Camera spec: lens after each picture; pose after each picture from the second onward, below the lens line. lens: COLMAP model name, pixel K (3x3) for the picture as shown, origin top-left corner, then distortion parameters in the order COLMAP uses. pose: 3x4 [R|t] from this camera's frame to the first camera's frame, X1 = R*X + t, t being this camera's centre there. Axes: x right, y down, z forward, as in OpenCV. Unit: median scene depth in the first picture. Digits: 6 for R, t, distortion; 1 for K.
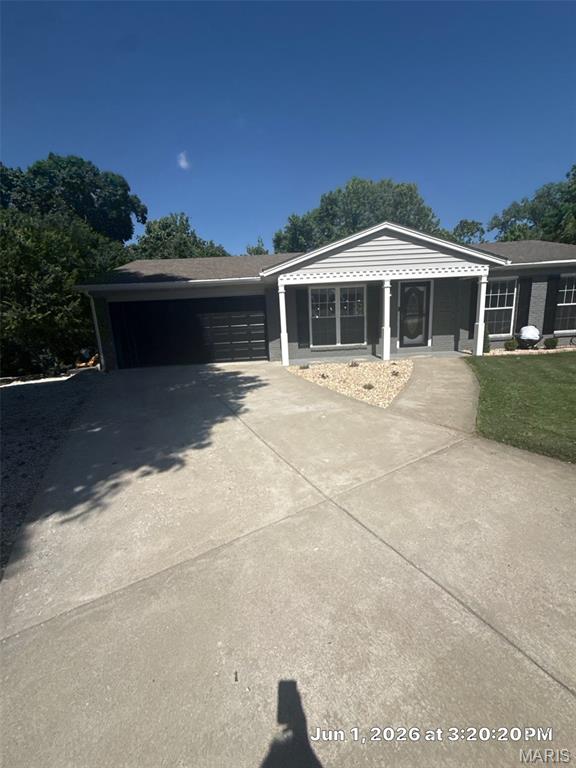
lens RADIAL K [[310.4, 0, 287.7], [0, 310.4, 382.5], [0, 0, 1]] dist [0.000359, 0.000030]
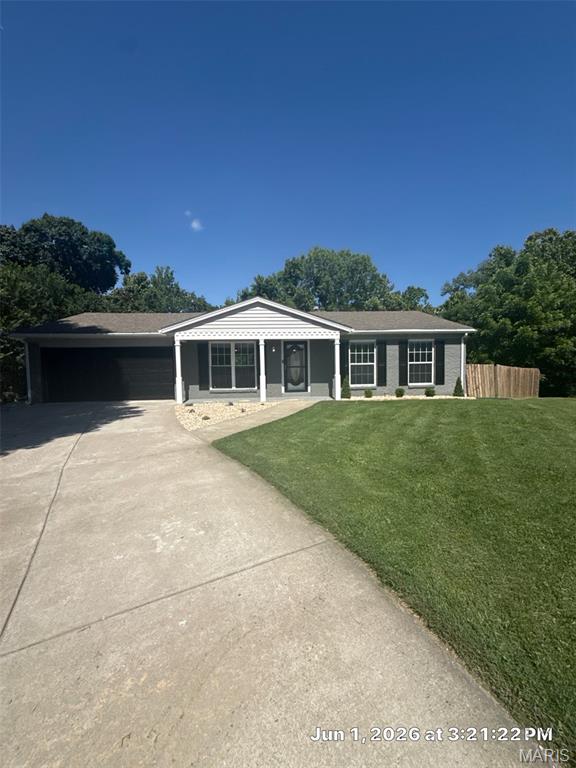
lens RADIAL K [[310.4, 0, 287.7], [0, 310.4, 382.5], [0, 0, 1]] dist [0.000359, 0.000030]
pose [[0.998656, 0.033178, 0.039827, 0.308149], [-0.026884, 0.988424, -0.149315, 0.029734], [-0.044320, 0.148043, 0.987987, -0.203120]]
